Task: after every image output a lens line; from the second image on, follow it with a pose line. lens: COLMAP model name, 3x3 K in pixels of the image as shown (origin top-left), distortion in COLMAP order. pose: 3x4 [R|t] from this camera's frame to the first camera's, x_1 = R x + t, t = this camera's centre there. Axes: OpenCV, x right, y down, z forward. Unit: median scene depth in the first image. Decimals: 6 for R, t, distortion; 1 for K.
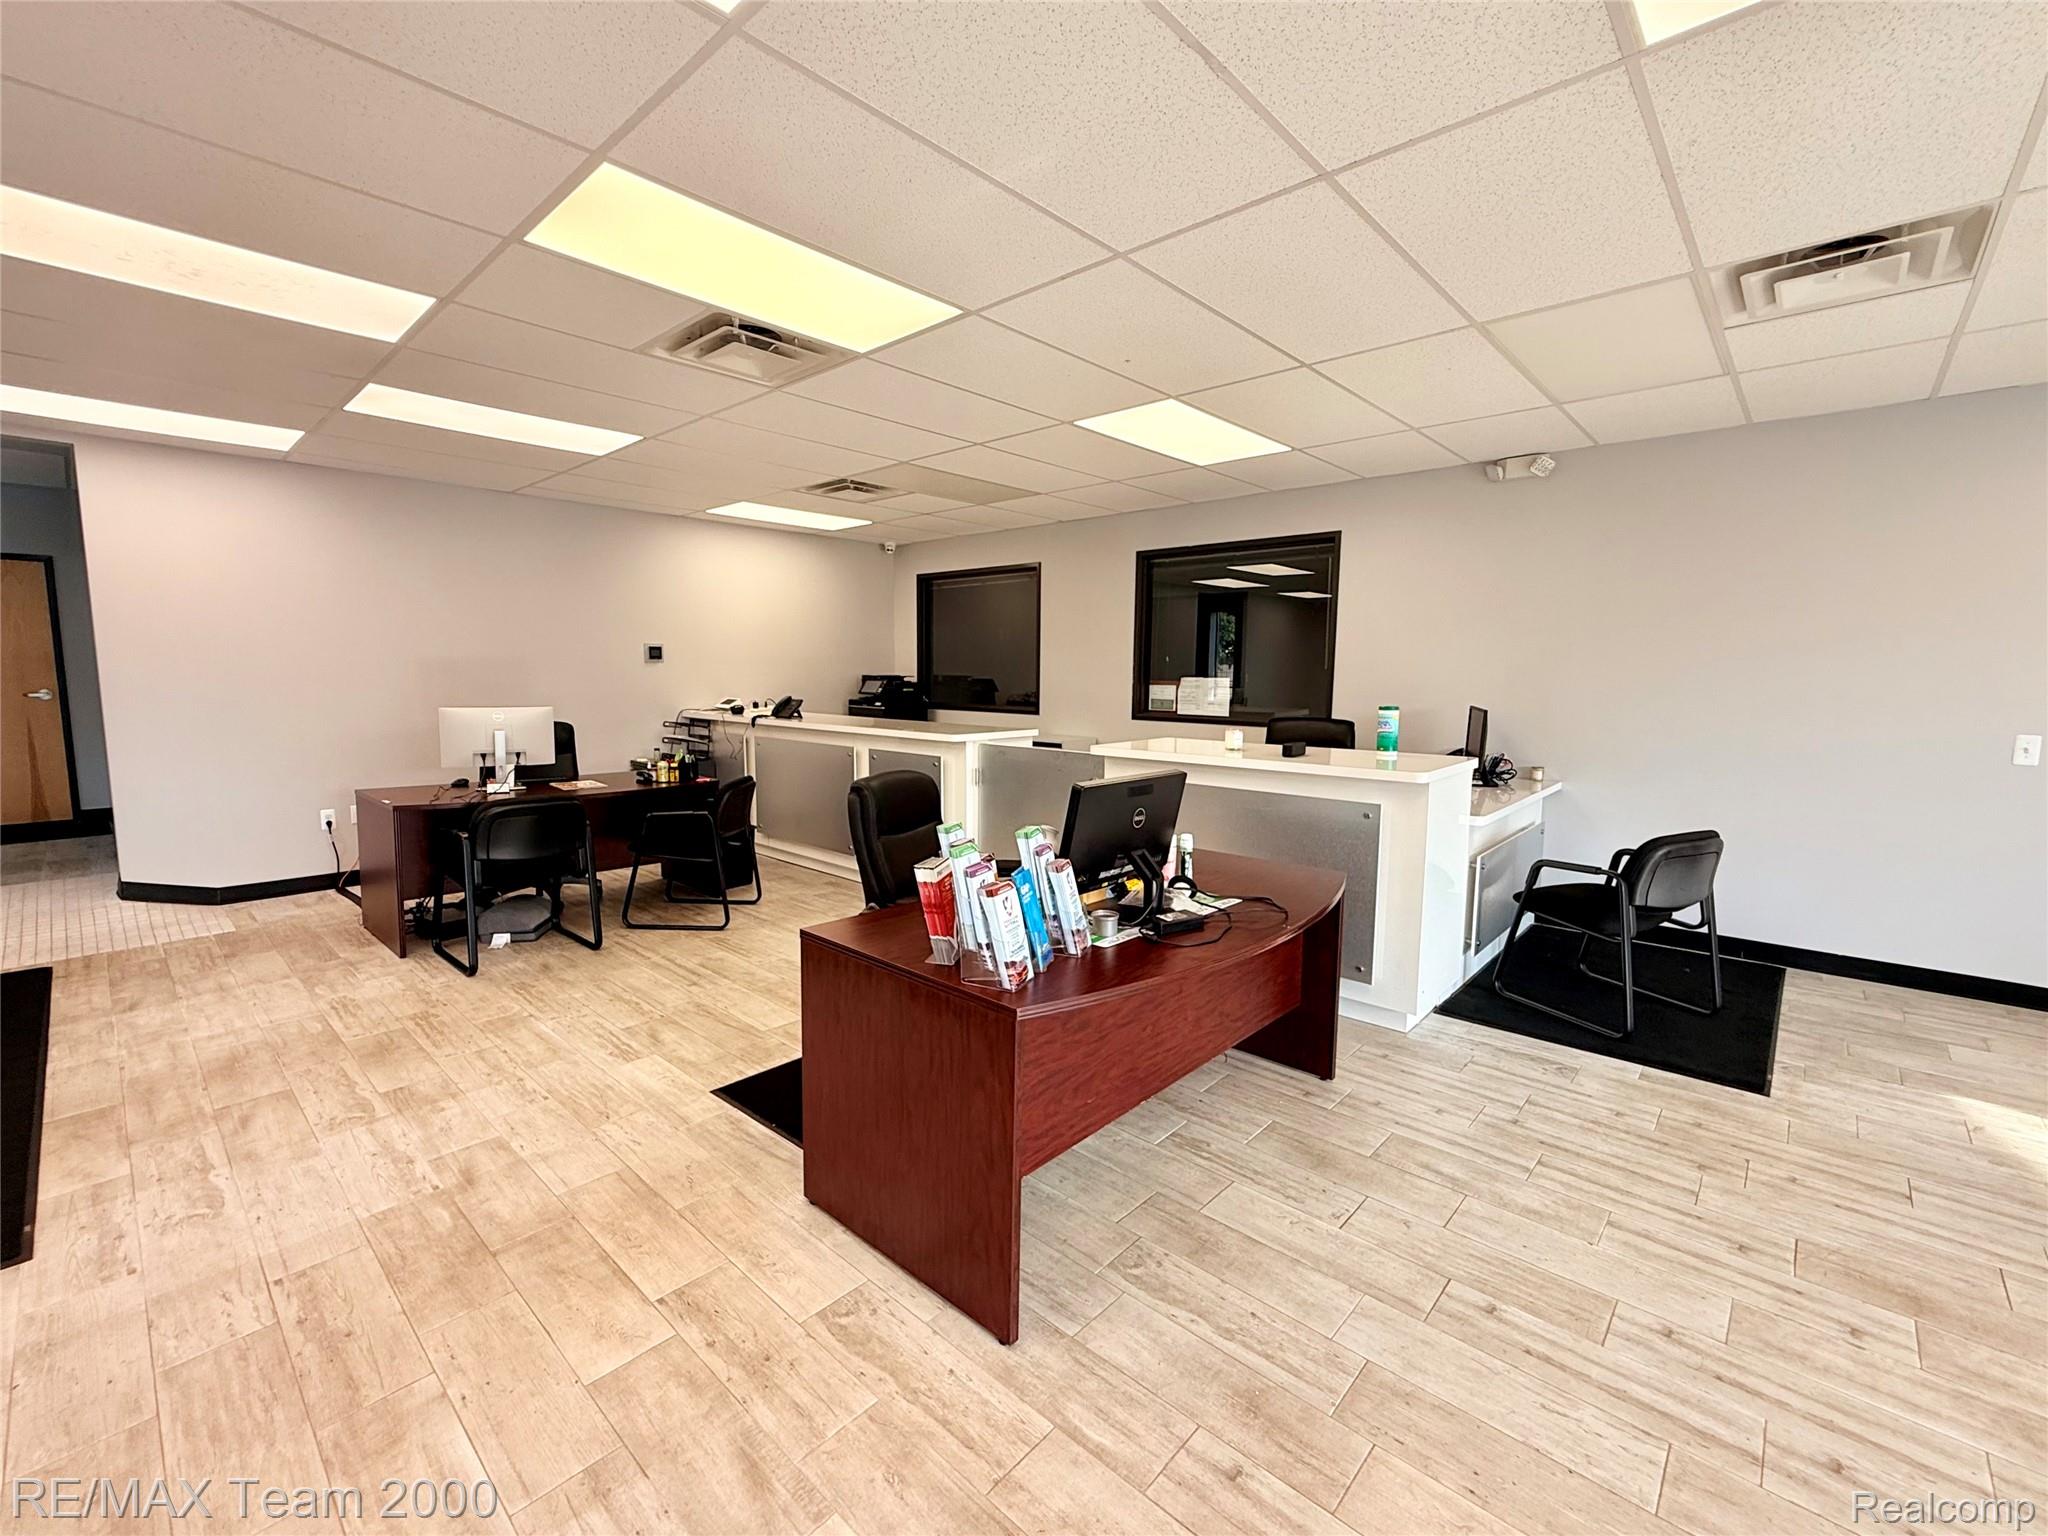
lens RADIAL K [[868.3, 0, 1024.0], [0, 868.3, 768.0], [0, 0, 1]] dist [-0.001074, 0.000091]
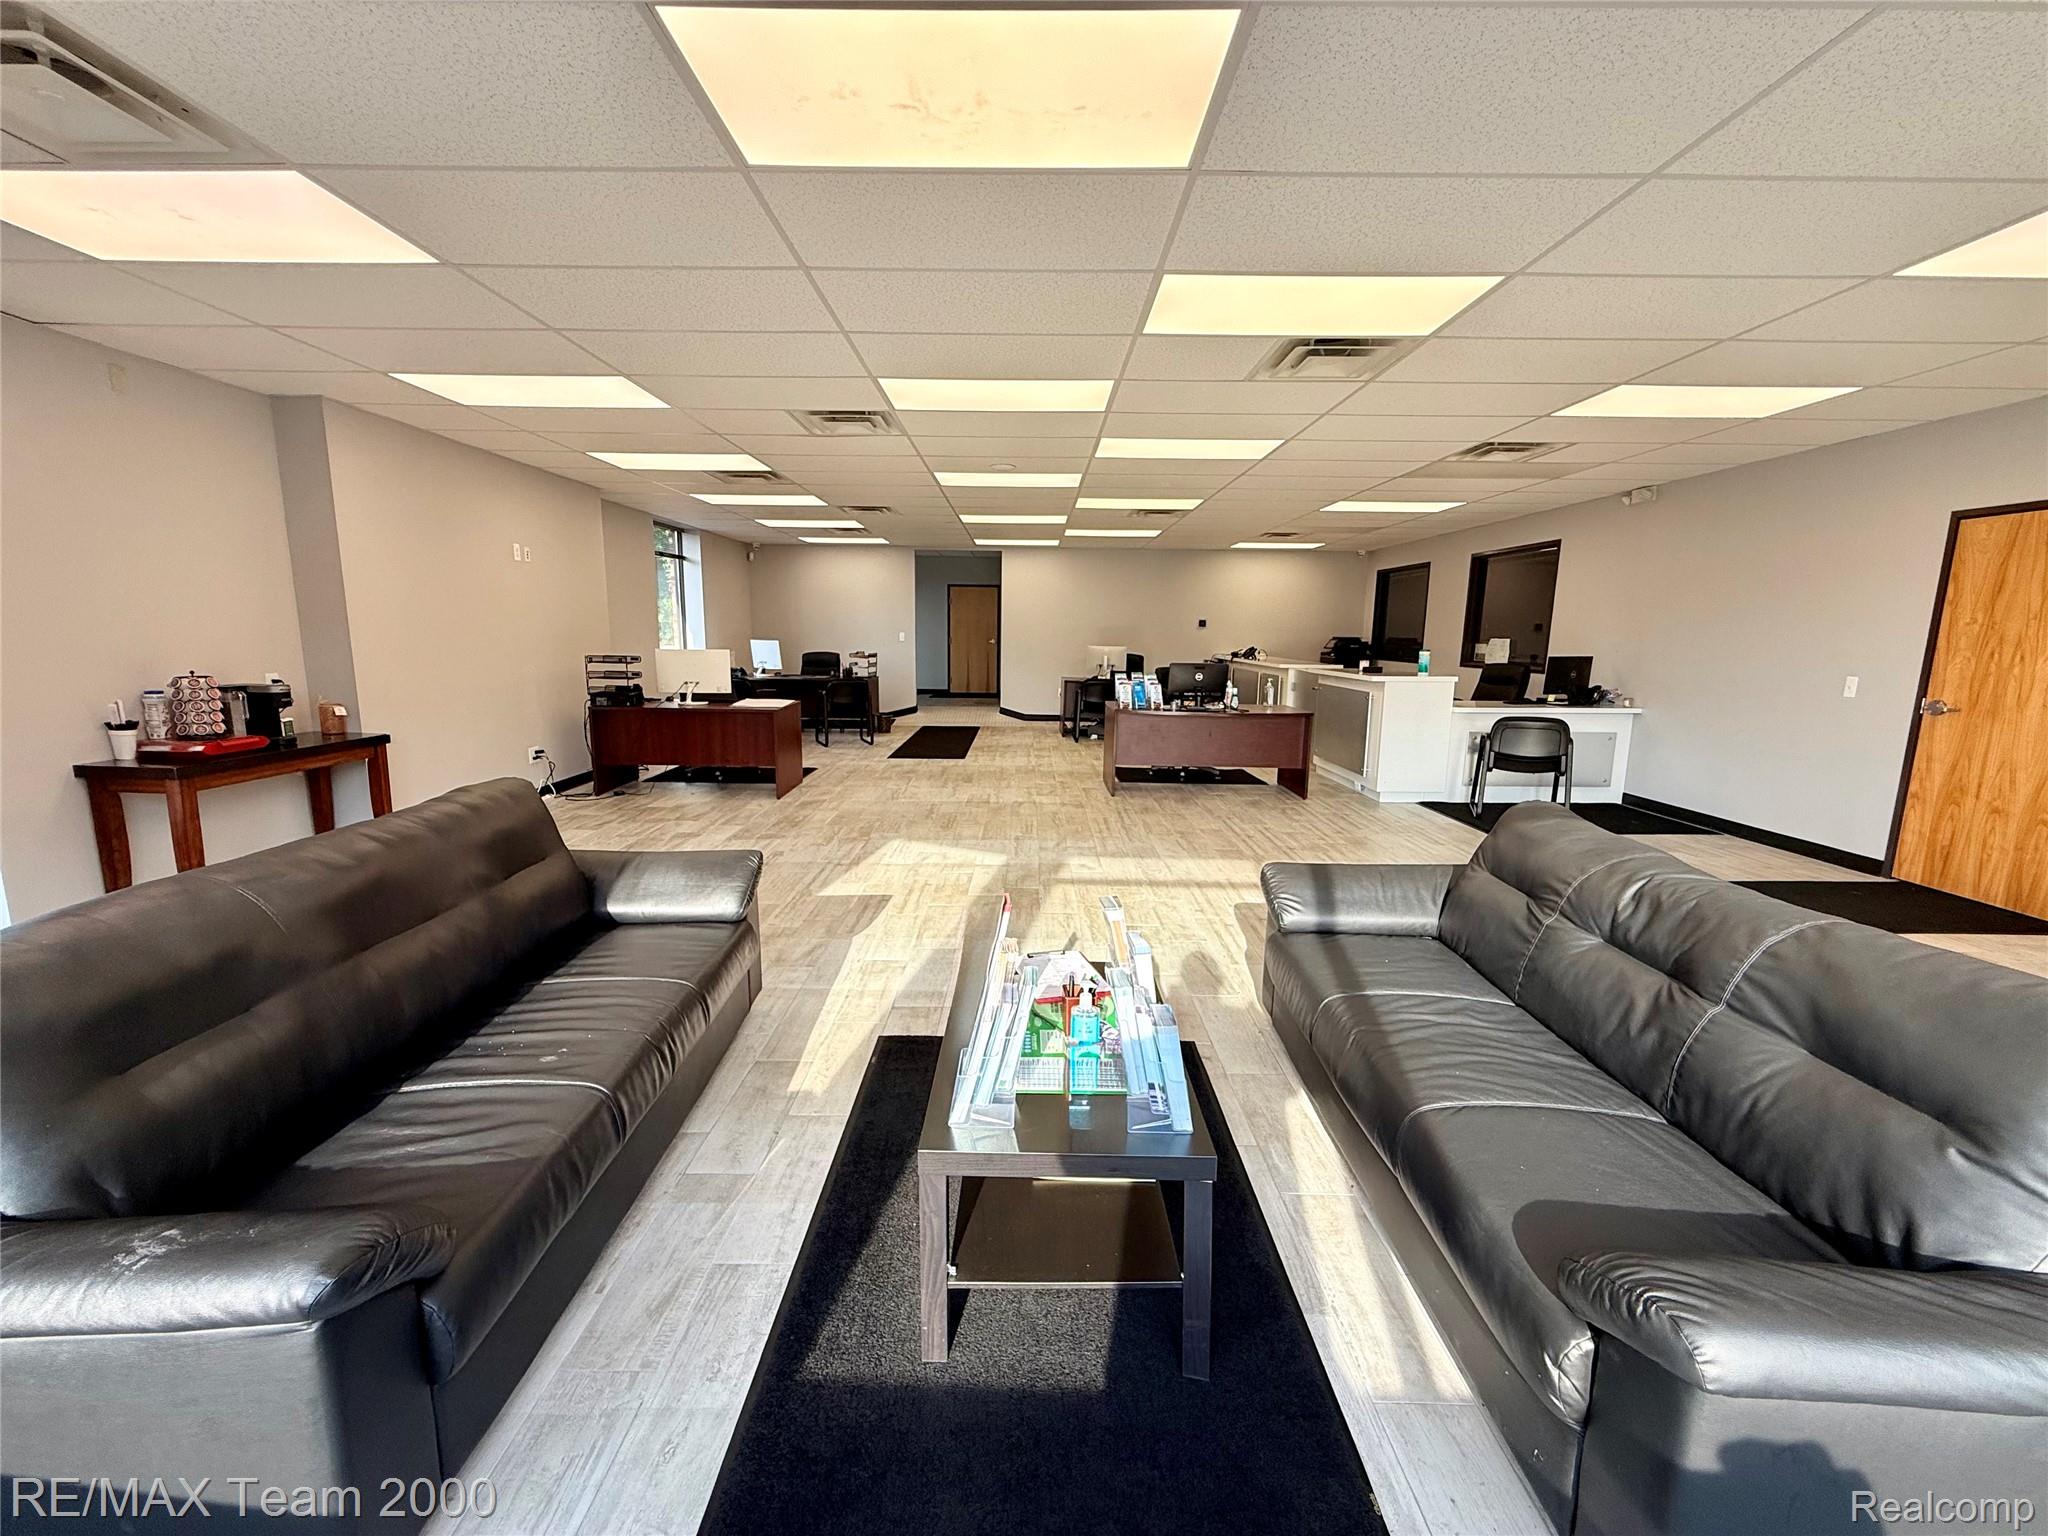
lens RADIAL K [[822.7, 0, 1009.6], [0, 822.7, 766.1], [0, 0, 1]] dist [0.000010, 0.000045]
pose [[0.663865, 0.123441, -0.737594, 1.470449], [-0.094171, 0.992231, 0.081298, 0.157625], [0.741899, 0.015489, 0.670332, -1.154152]]
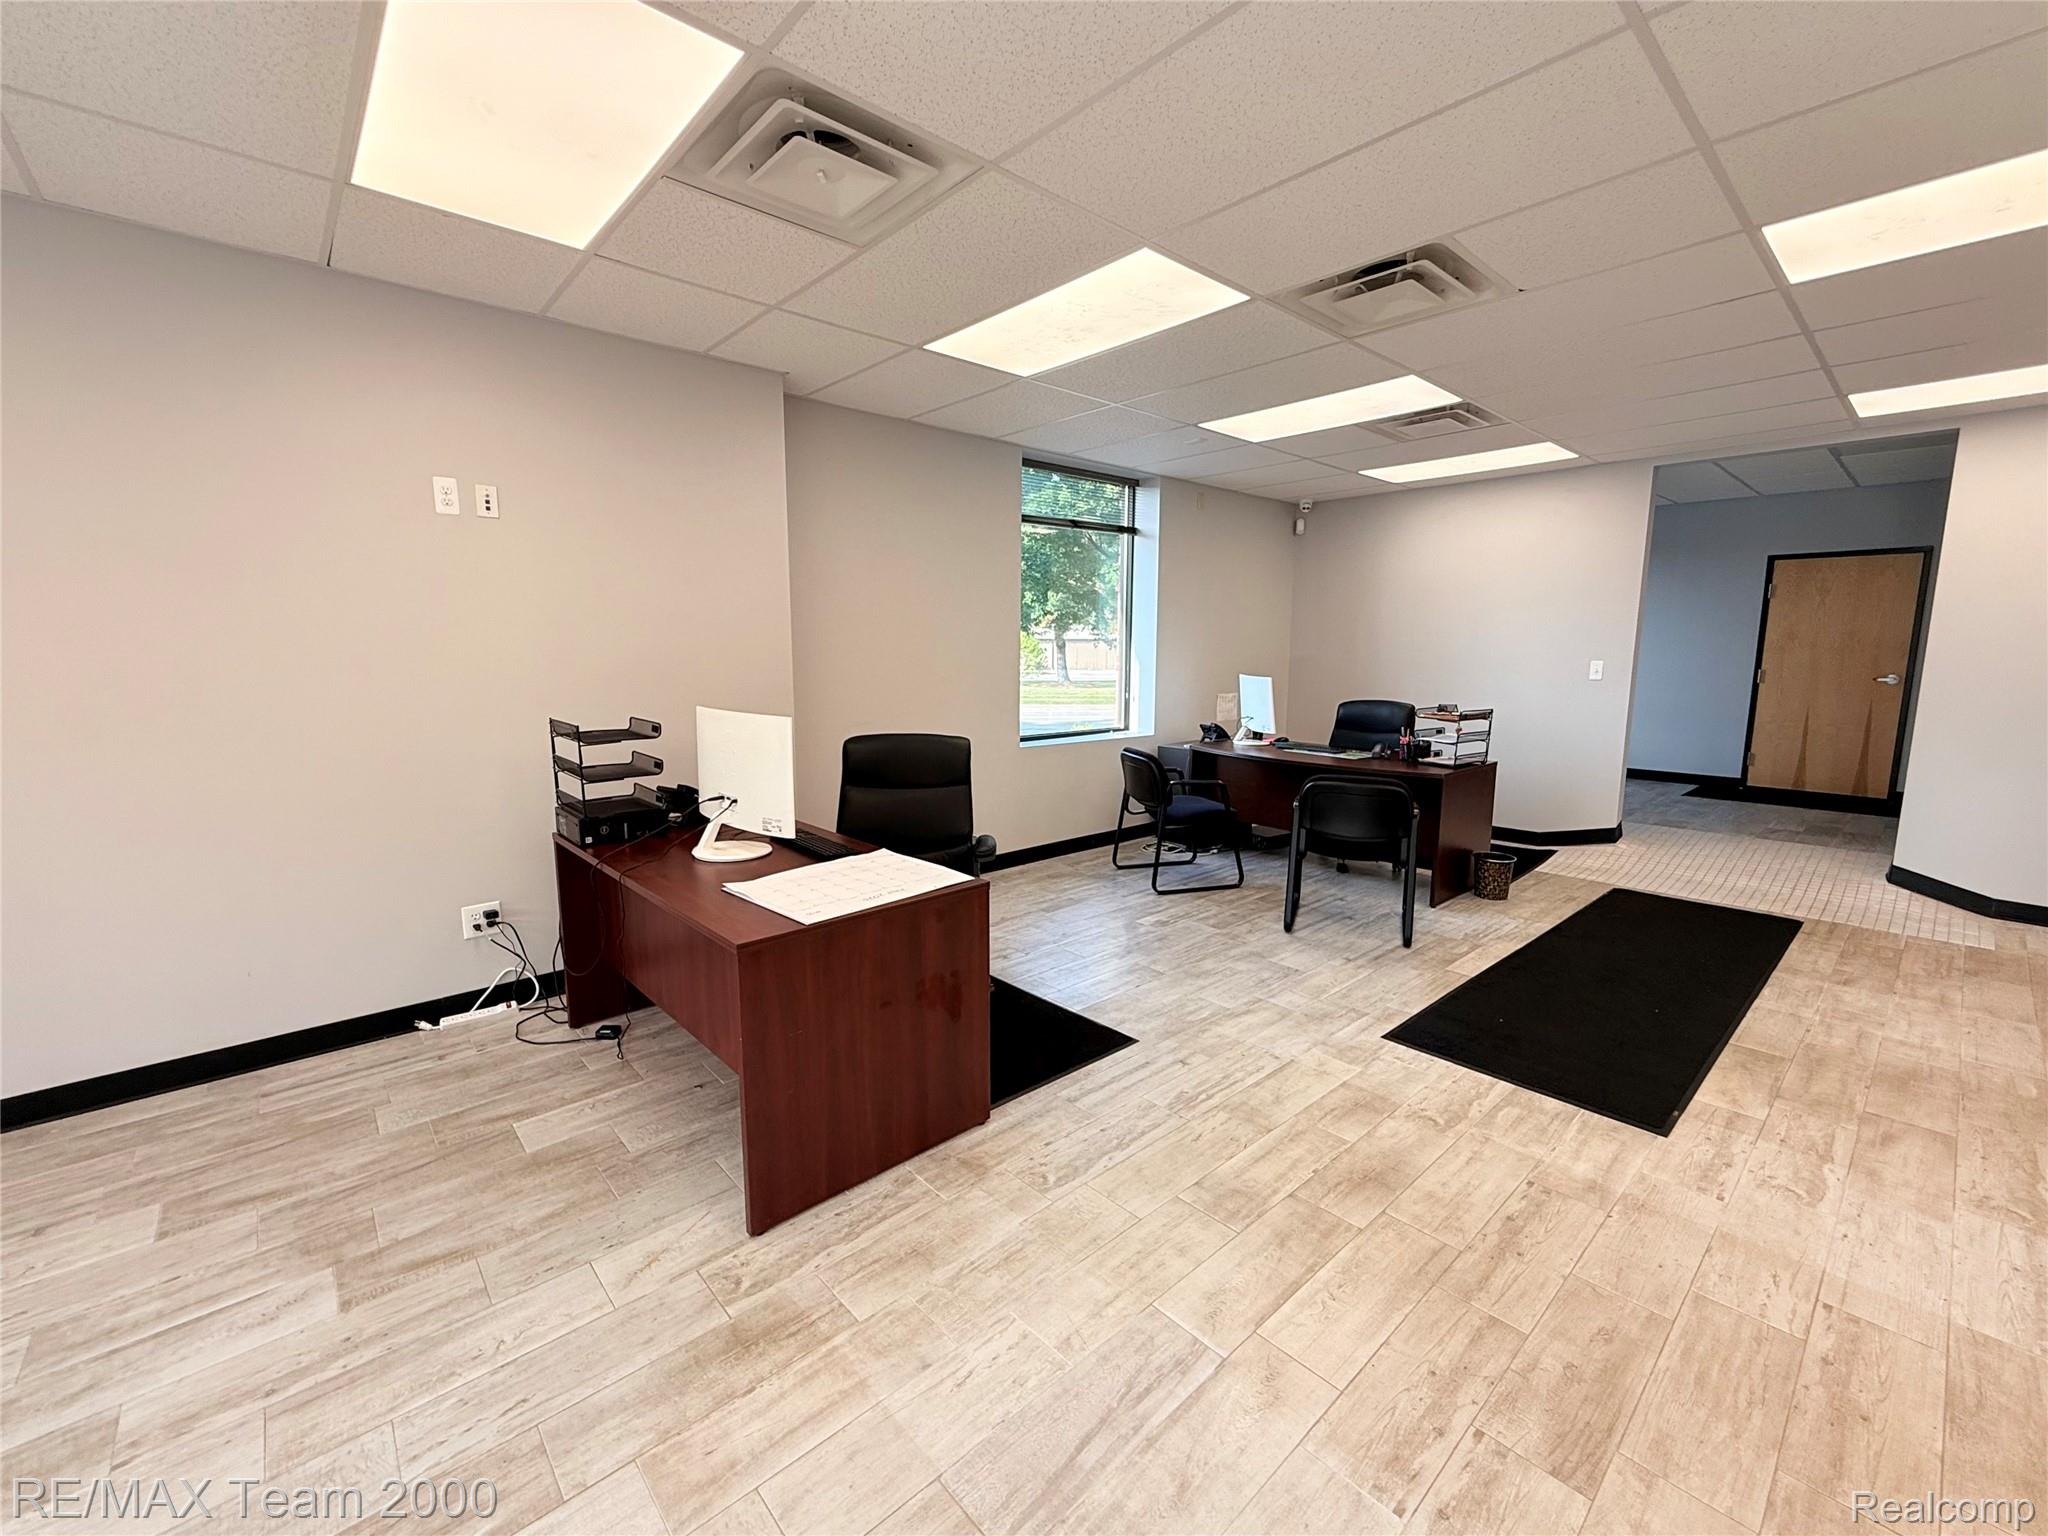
lens RADIAL K [[850.8, 0, 1024.0], [0, 850.8, 768.0], [0, 0, 1]] dist [0.002503, 0.000245]
pose [[-0.092862, 0.134883, -0.986500, 0.032077], [-0.120366, 0.981995, 0.145598, -0.004669], [0.988377, 0.132261, -0.074955, 0.088574]]
